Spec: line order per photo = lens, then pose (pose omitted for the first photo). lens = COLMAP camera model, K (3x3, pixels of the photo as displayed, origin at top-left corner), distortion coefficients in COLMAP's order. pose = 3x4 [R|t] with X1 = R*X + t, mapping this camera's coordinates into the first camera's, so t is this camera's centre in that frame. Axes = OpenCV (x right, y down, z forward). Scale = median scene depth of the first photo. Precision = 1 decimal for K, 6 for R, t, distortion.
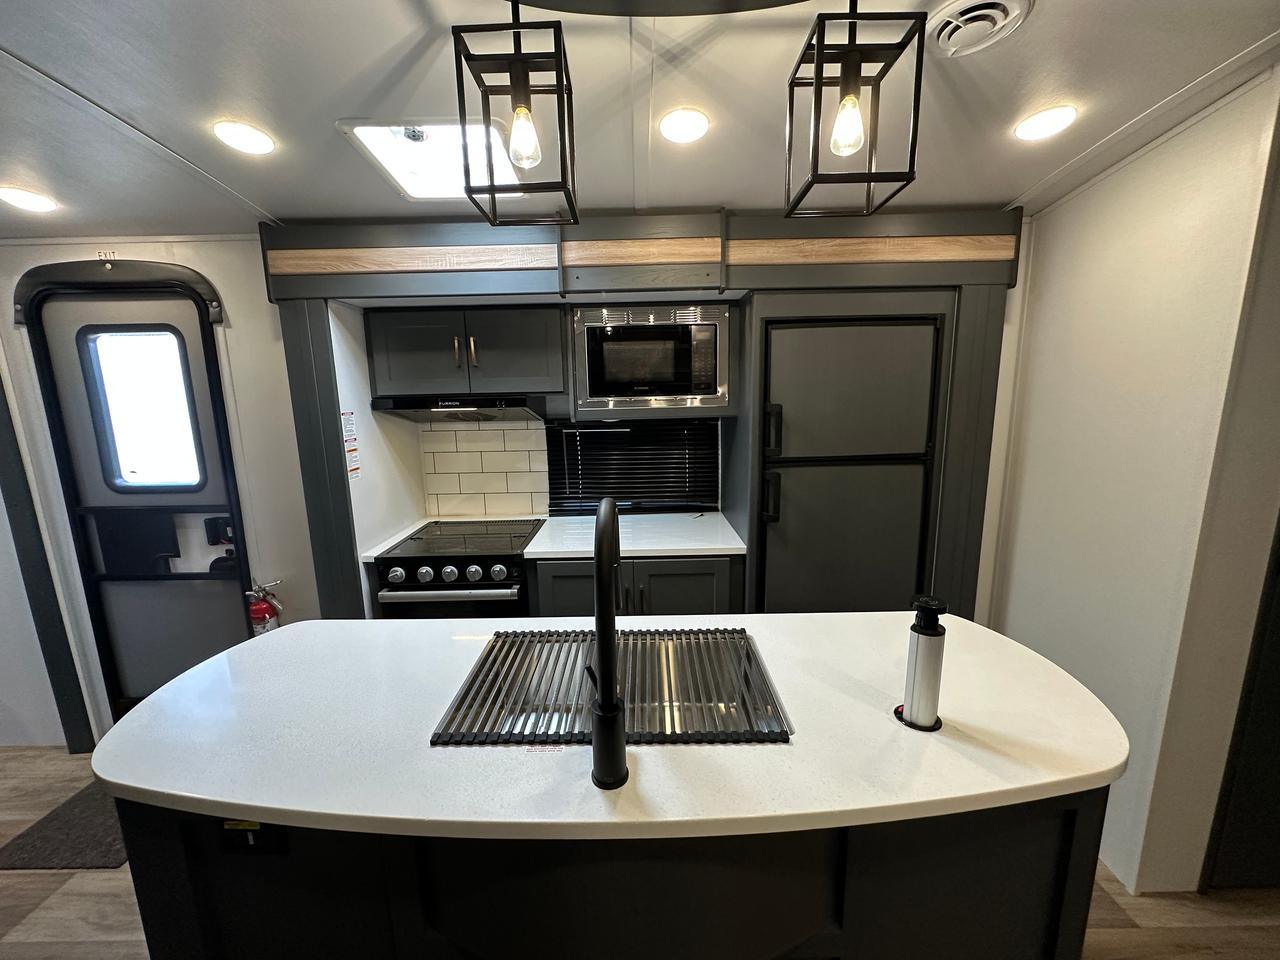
lens RADIAL K [[510.2, 0, 640.1], [0, 510.2, 472.9], [0, 0, 1]] dist [0.002717, -0.000222]
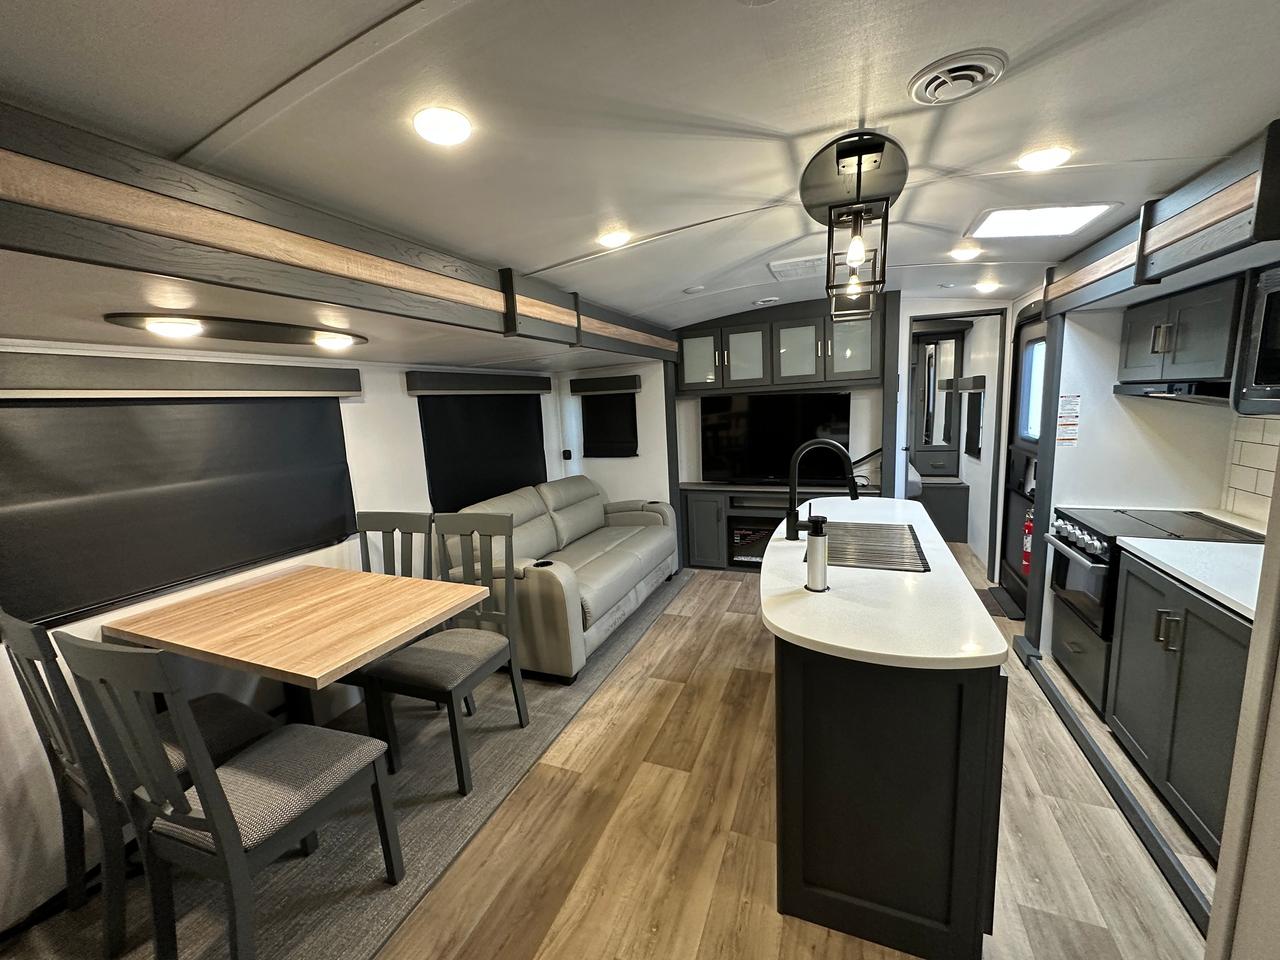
lens RADIAL K [[510.2, 0, 635.6], [0, 510.2, 486.4], [0, 0, 1]] dist [0.002717, -0.000222]
pose [[-0.381150, 0.189630, -0.904857, 1.096101], [-0.101600, 0.964218, 0.244868, -0.101175], [0.918914, 0.185265, -0.348245, 0.471861]]
